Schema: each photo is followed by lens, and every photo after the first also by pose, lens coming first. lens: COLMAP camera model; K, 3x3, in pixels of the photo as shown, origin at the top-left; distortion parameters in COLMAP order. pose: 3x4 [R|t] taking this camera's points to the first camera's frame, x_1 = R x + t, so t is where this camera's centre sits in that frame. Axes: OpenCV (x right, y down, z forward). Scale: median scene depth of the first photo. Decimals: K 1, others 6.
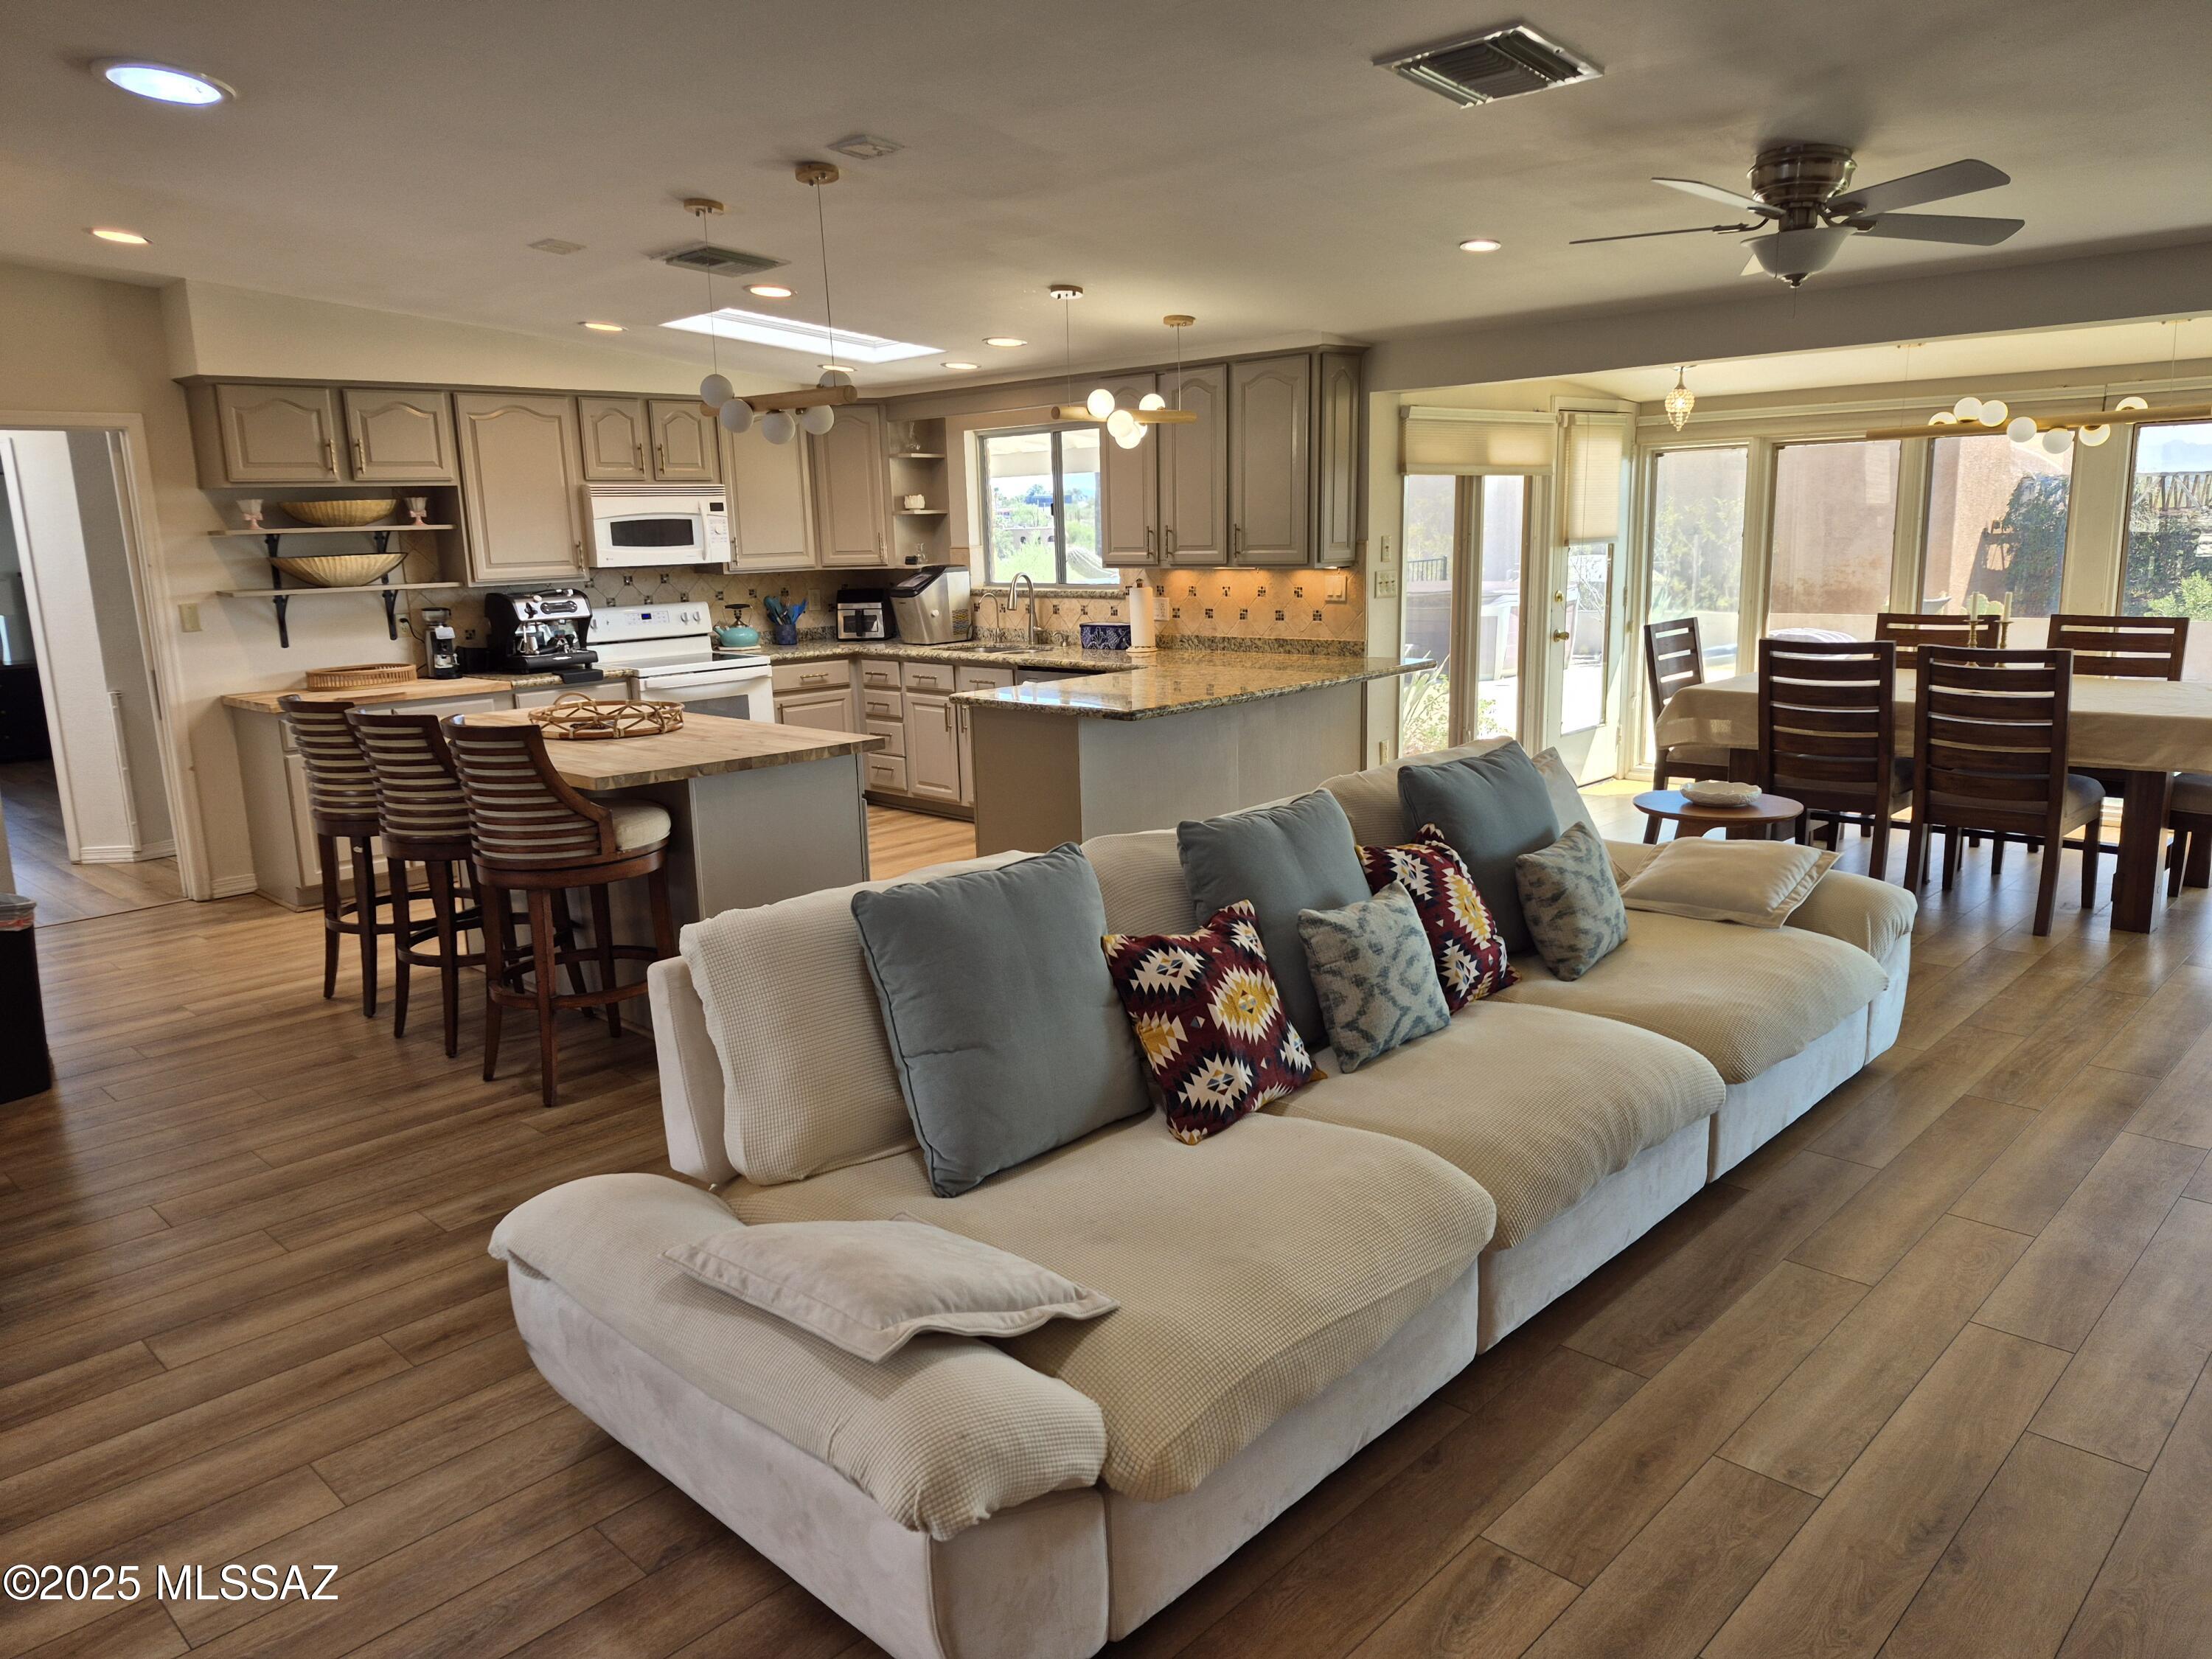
lens RADIAL K [[1528.8, 0, 1086.6], [0, 1528.8, 825.6], [0, 0, 1]] dist [0.088276, -0.097062]
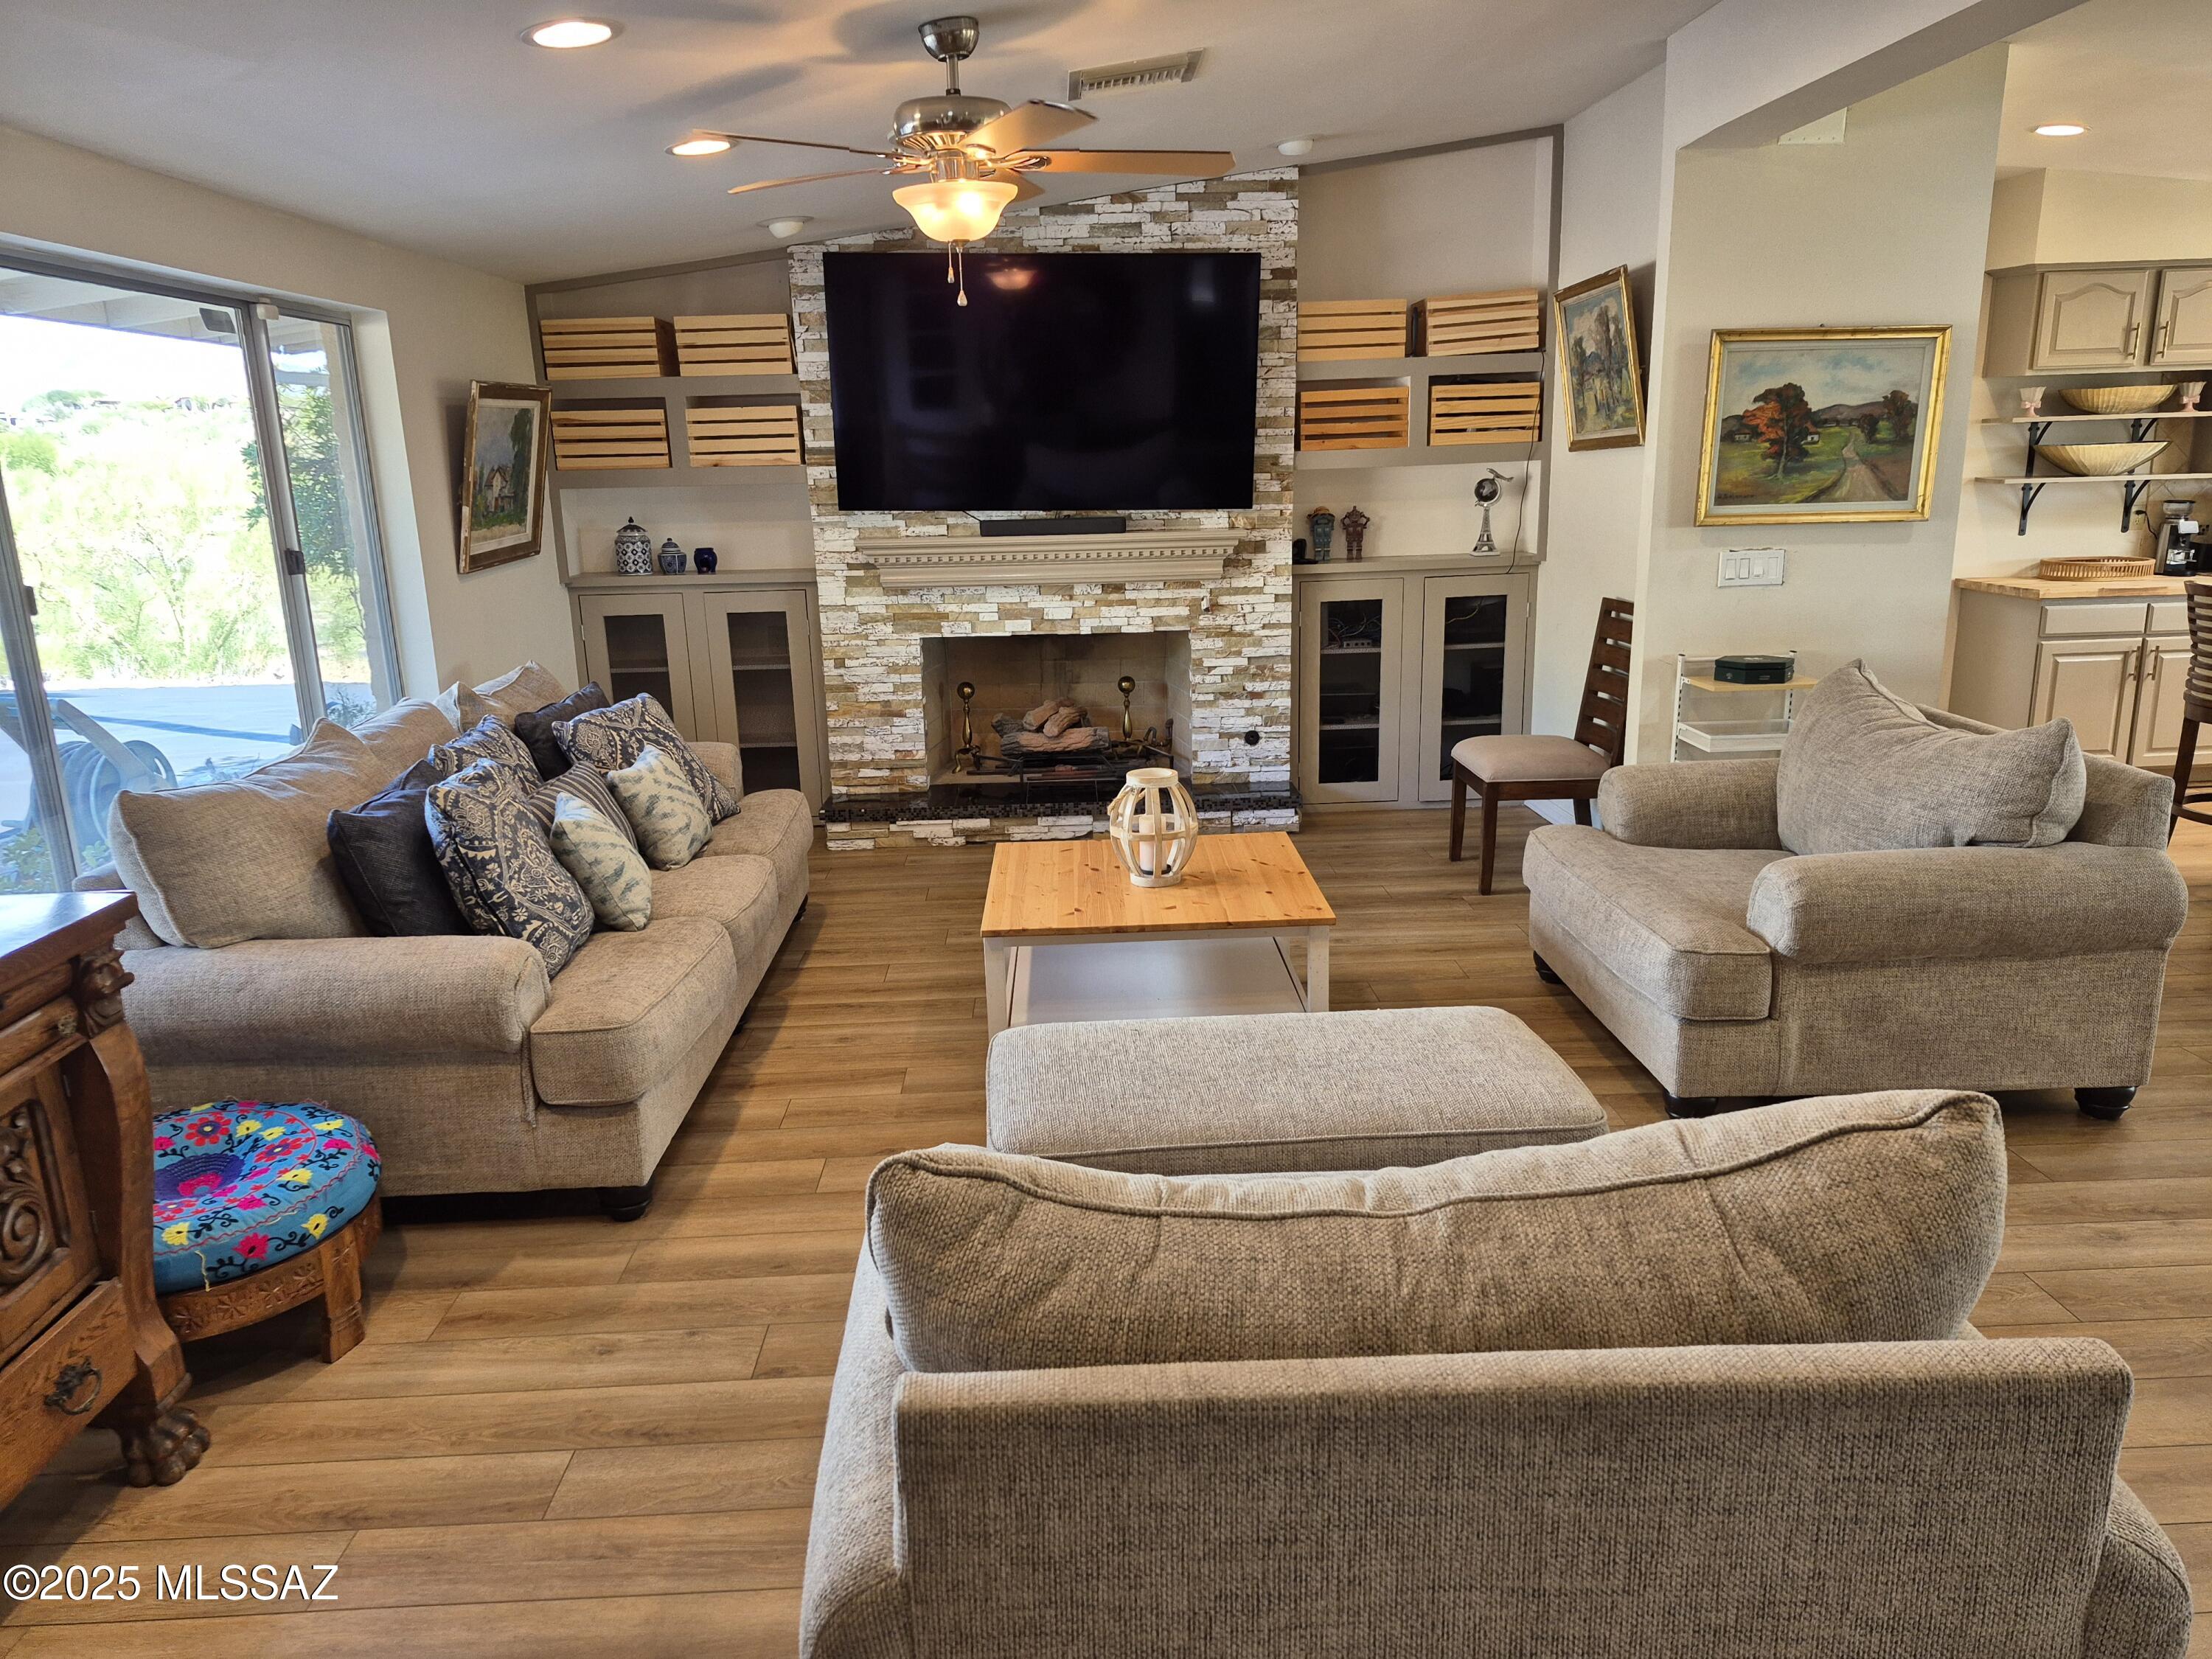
lens RADIAL K [[1528.8, 0, 1103.5], [0, 1528.8, 828.9], [0, 0, 1]] dist [0.088276, -0.097062]
pose [[0.728915, 0.173674, -0.662209, -0.246363], [-0.131750, 0.984792, 0.113255, 0.038692], [0.671807, 0.004692, 0.740711, -0.158646]]
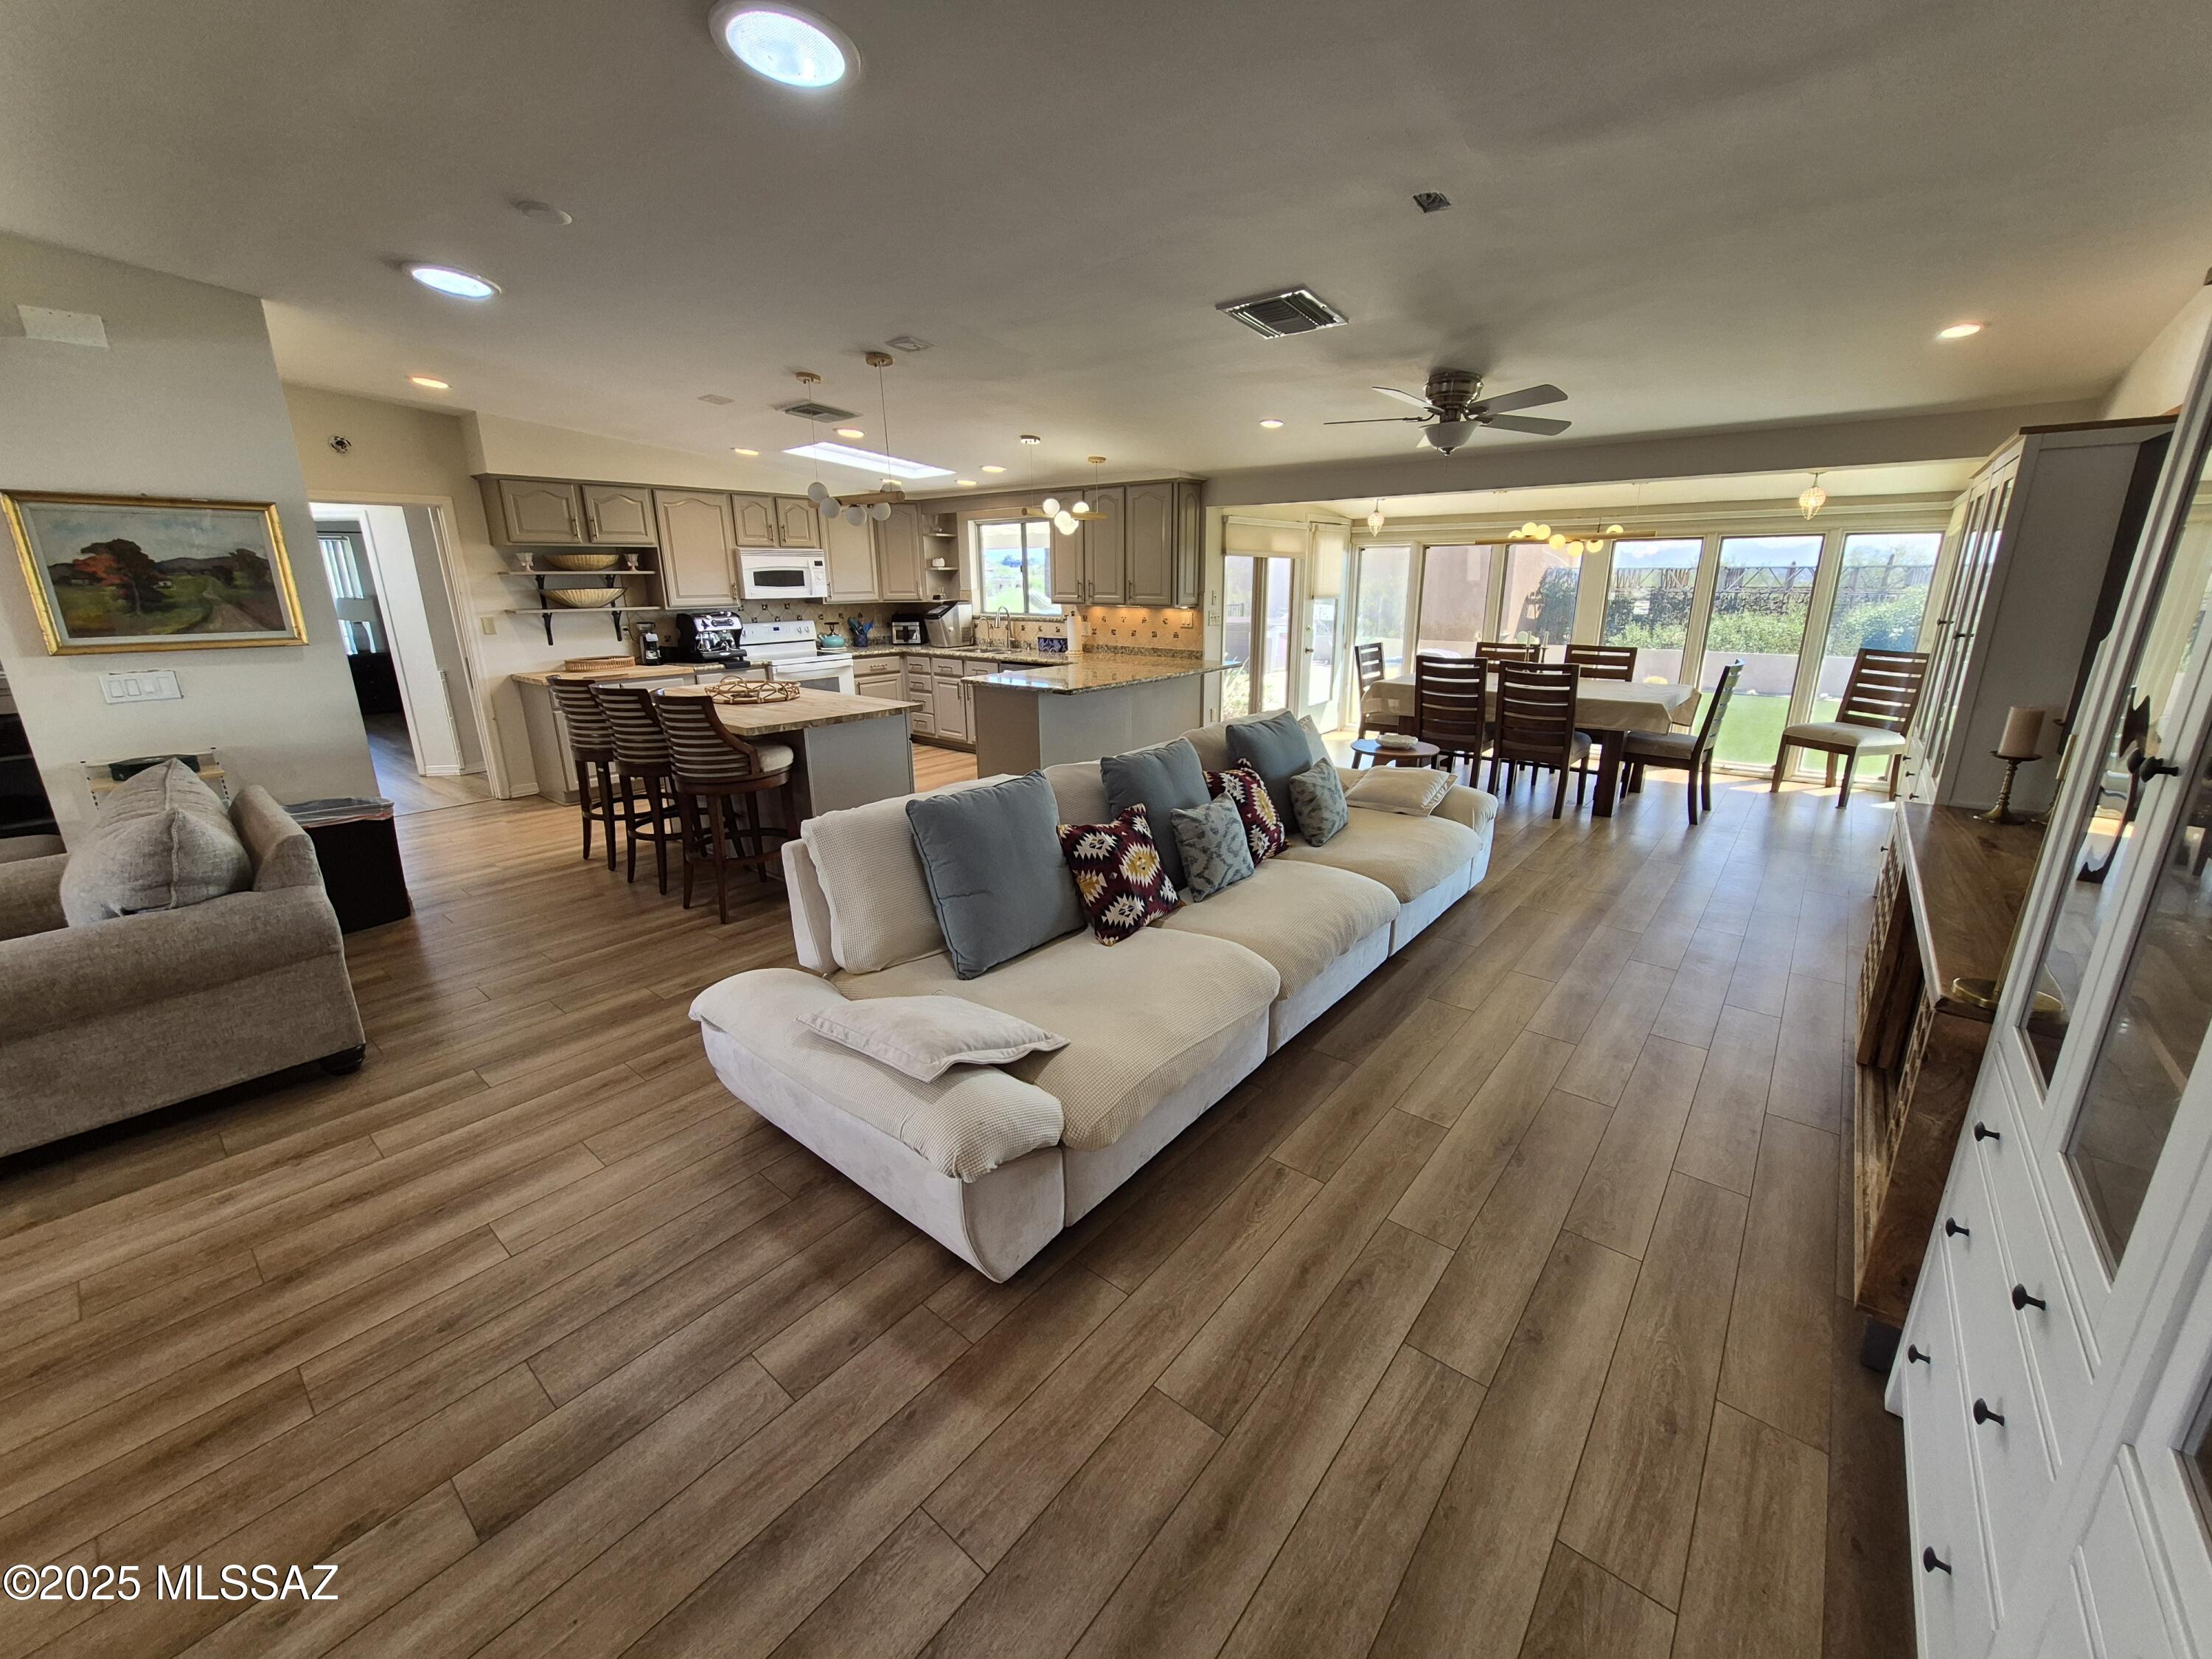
lens RADIAL K [[867.2, 0, 1126.1], [0, 867.2, 814.2], [0, 0, 1]] dist [0.004031, -0.001148]
pose [[0.994892, -0.002201, 0.100922, -0.004621], [-0.004904, 0.997529, 0.070091, -0.003776], [-0.100826, -0.070227, 0.992422, 0.016867]]
